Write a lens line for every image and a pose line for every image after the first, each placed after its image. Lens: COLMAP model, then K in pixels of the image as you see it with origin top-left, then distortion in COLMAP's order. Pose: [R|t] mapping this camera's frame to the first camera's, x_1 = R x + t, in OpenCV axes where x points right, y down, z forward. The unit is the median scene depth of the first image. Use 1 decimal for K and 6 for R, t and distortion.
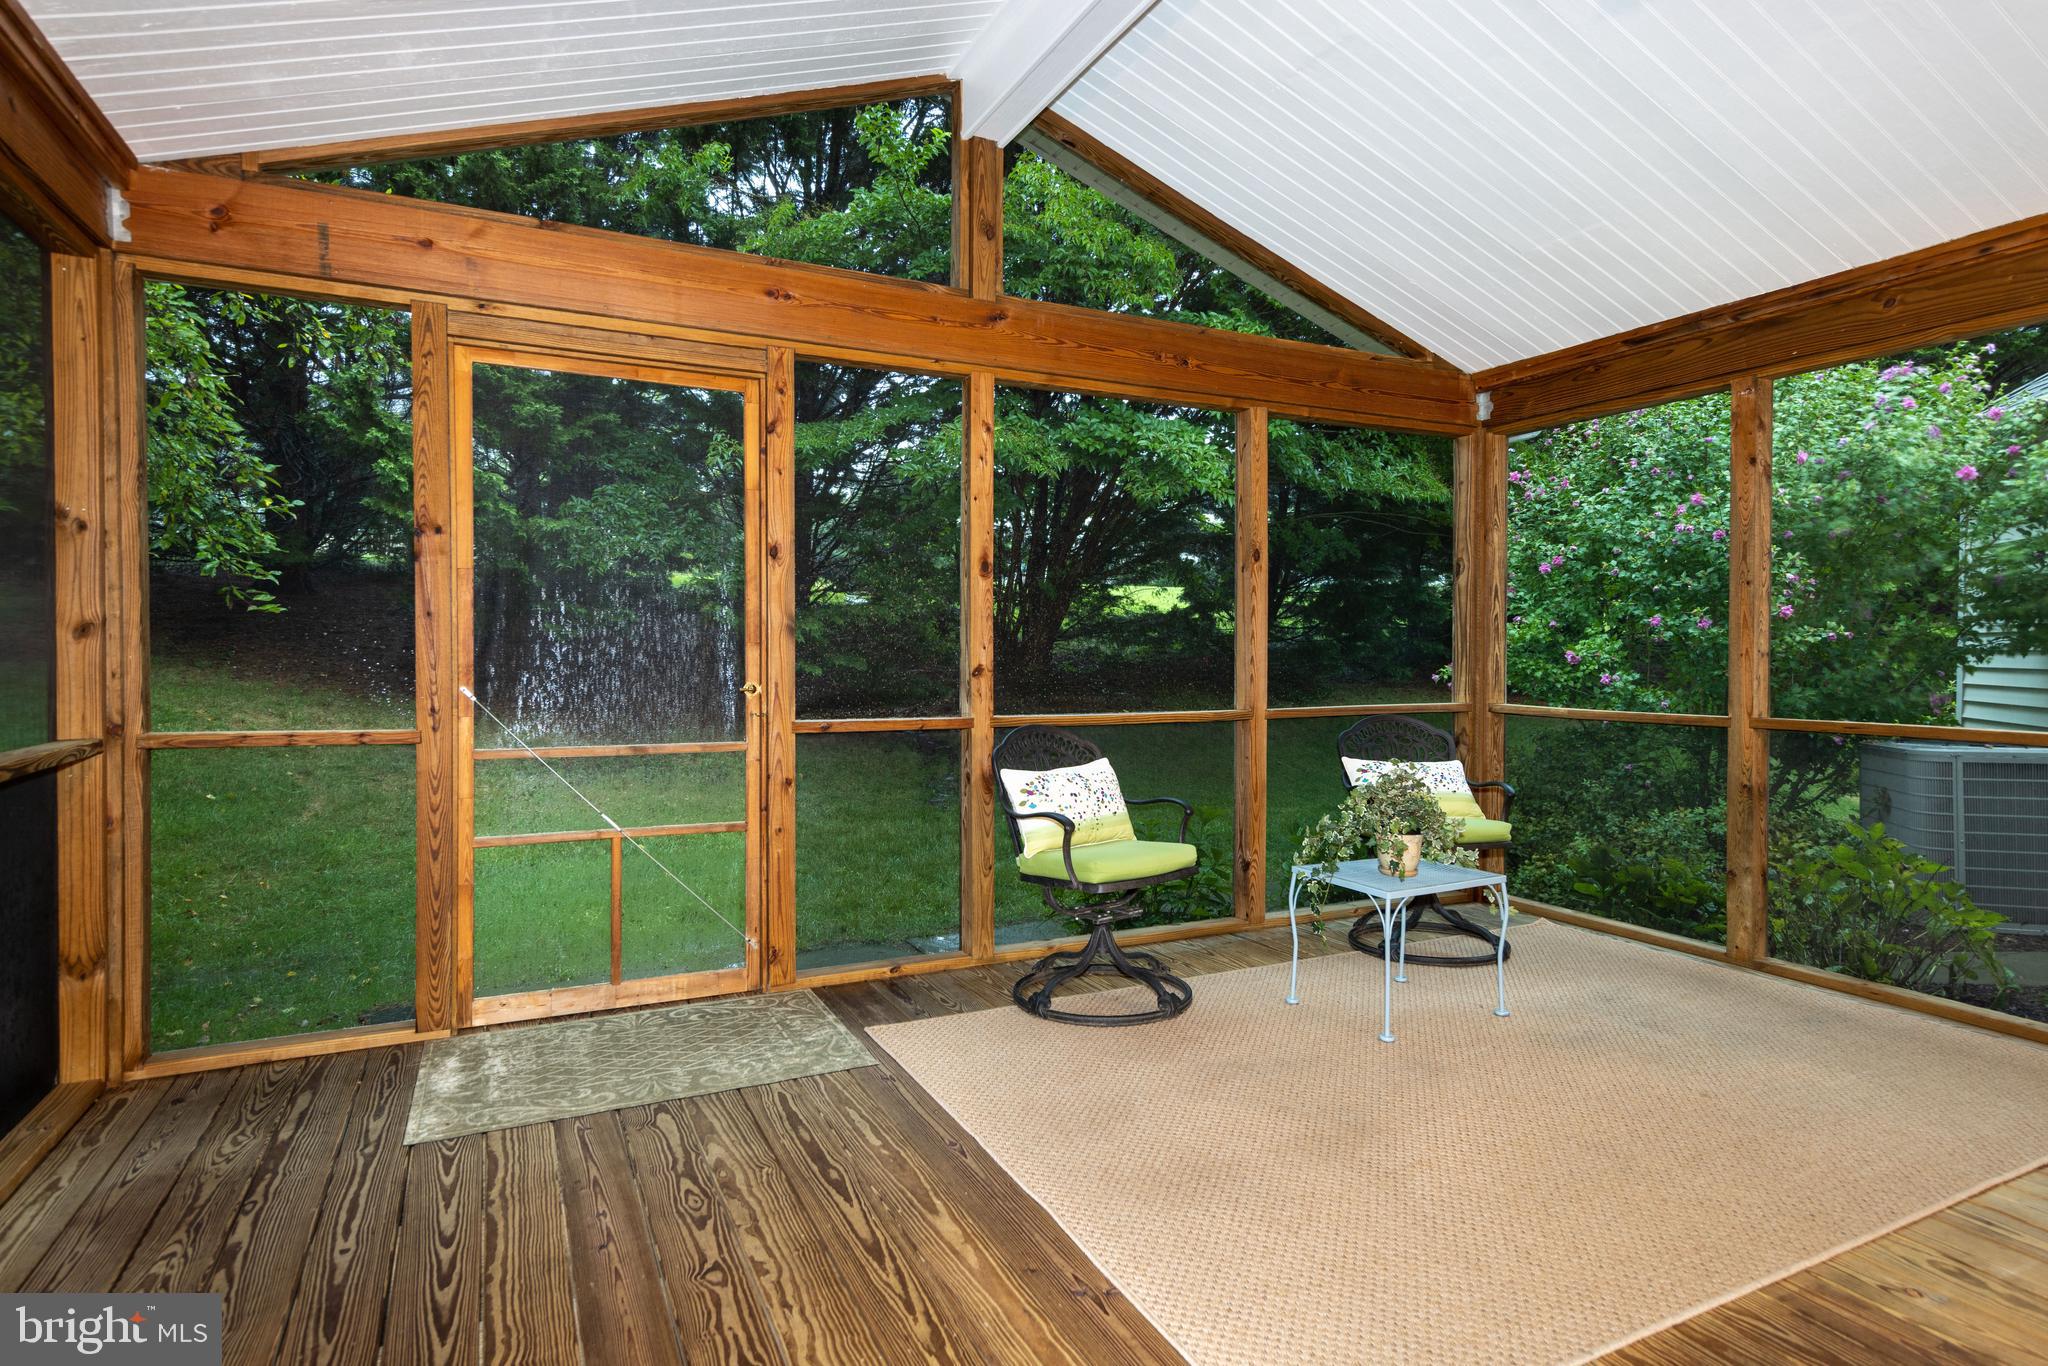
lens RADIAL K [[1088.8, 0, 1026.1], [0, 1088.8, 668.8], [0, 0, 1]] dist [0.013887, 0.001104]
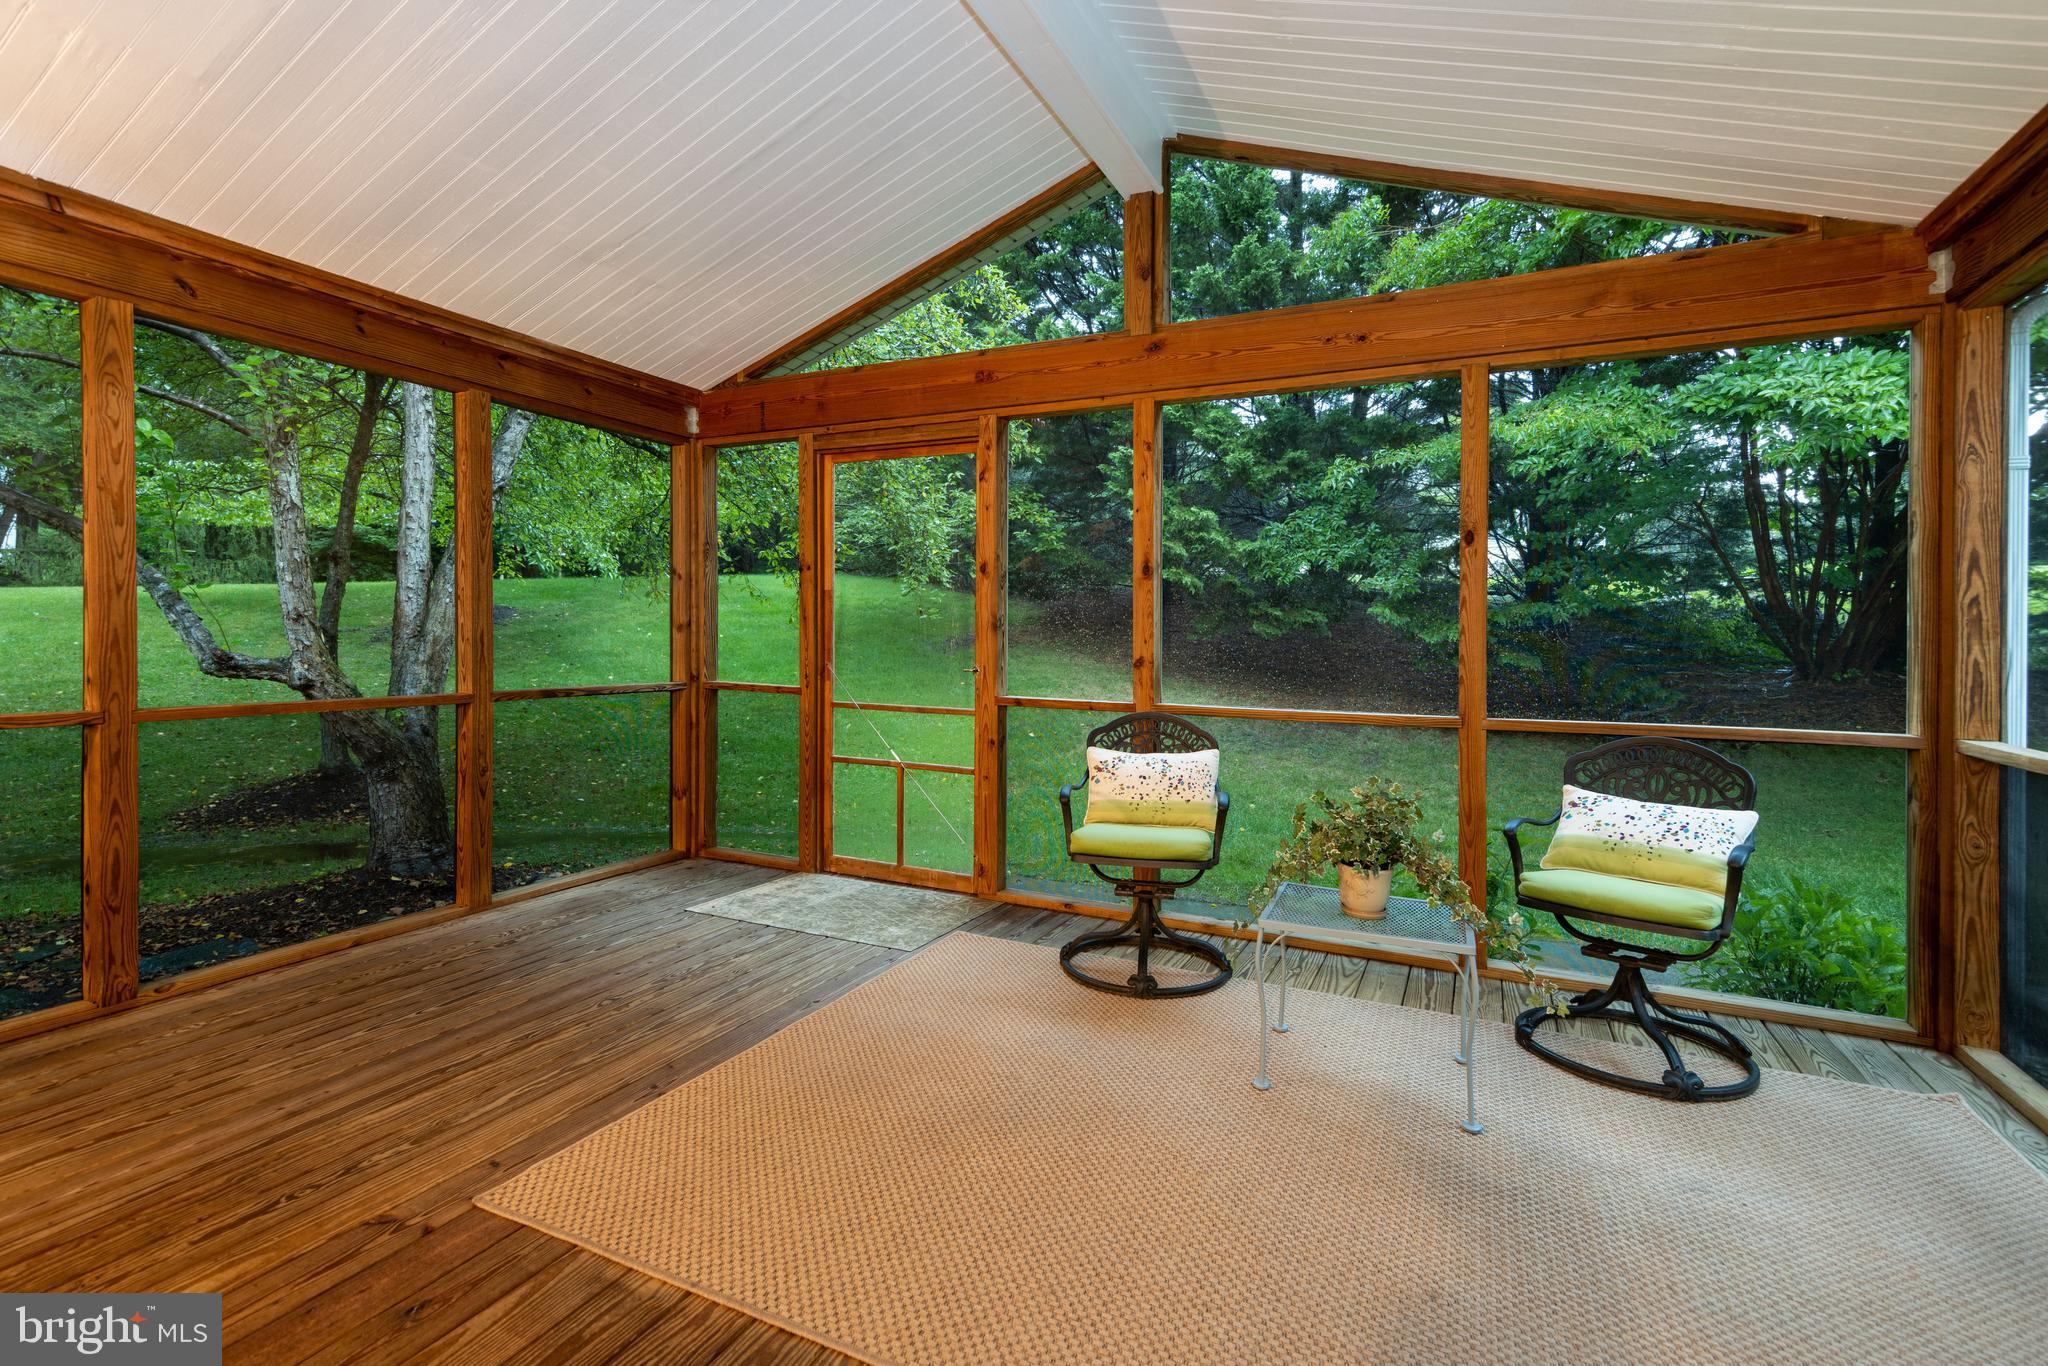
lens RADIAL K [[932.0, 0, 1023.9], [0, 932.0, 667.5], [0, 0, 1]] dist [-0.004721, 0.000193]
pose [[0.620818, 0.029641, -0.783394, 0.694252], [-0.025765, 0.999517, 0.017401, -0.006631], [0.783531, 0.009381, 0.621281, 0.333124]]
